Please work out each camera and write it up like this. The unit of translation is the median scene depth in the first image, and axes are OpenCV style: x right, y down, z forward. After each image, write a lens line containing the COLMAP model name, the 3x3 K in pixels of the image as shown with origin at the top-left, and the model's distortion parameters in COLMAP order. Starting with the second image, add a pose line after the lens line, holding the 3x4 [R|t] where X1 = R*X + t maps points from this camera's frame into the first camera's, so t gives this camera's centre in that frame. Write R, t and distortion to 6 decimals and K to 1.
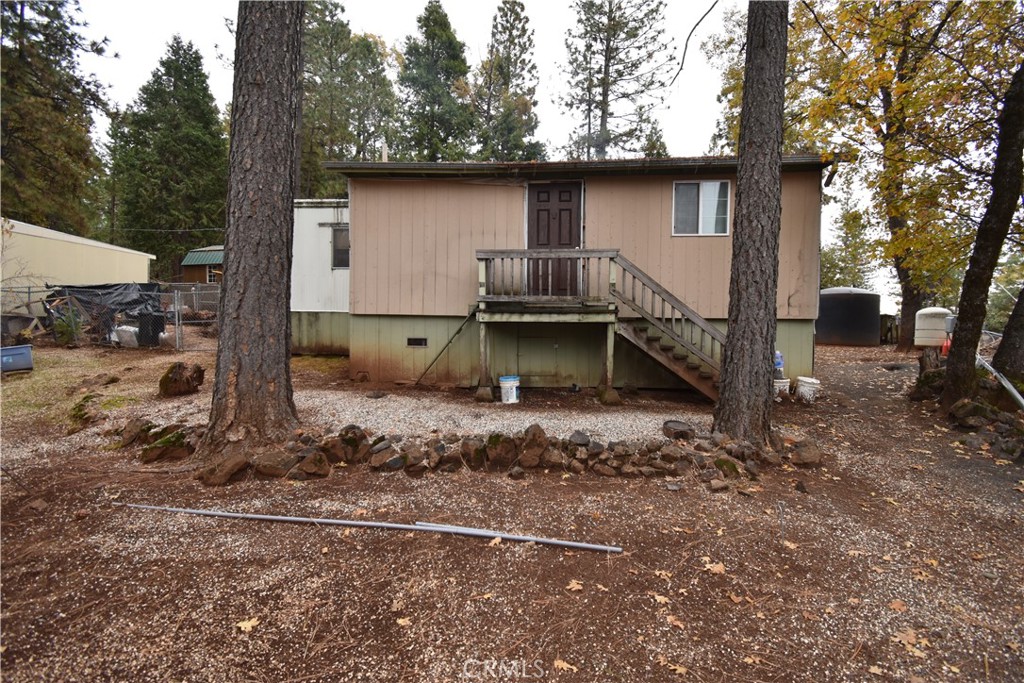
lens RADIAL K [[452.6, 0, 510.8], [0, 452.6, 337.0], [0, 0, 1]] dist [0.022189, -0.028999]
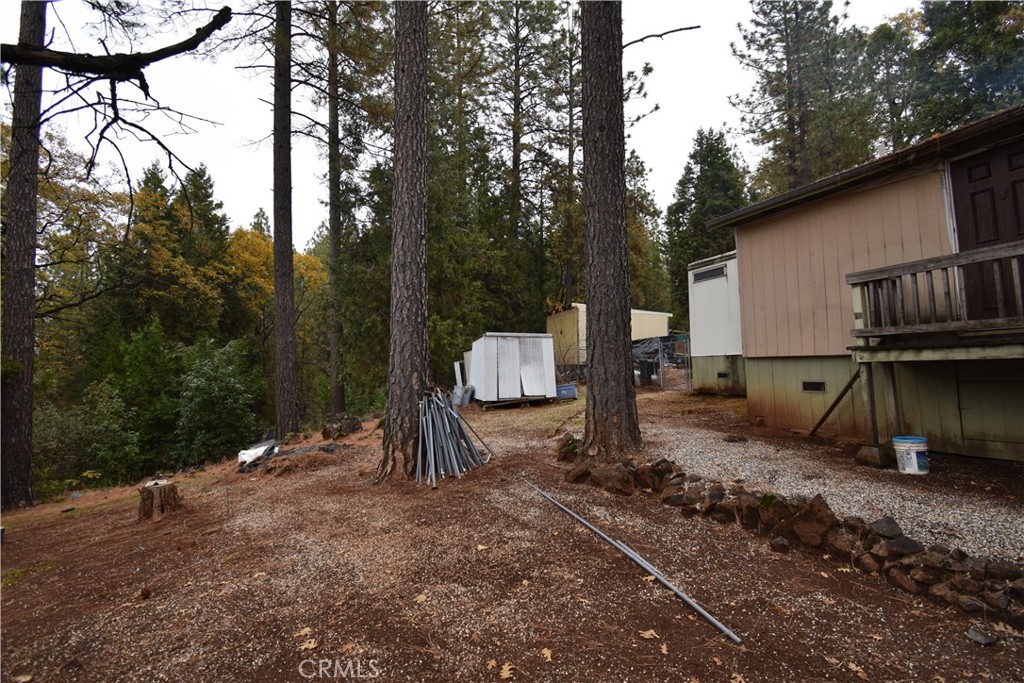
lens RADIAL K [[452.6, 0, 510.8], [0, 452.6, 337.0], [0, 0, 1]] dist [0.022189, -0.028999]
pose [[0.434105, -0.078893, -0.897401, 0.557489], [0.000756, 0.996190, -0.087212, -0.013334], [0.900862, 0.037181, 0.432510, 0.152521]]
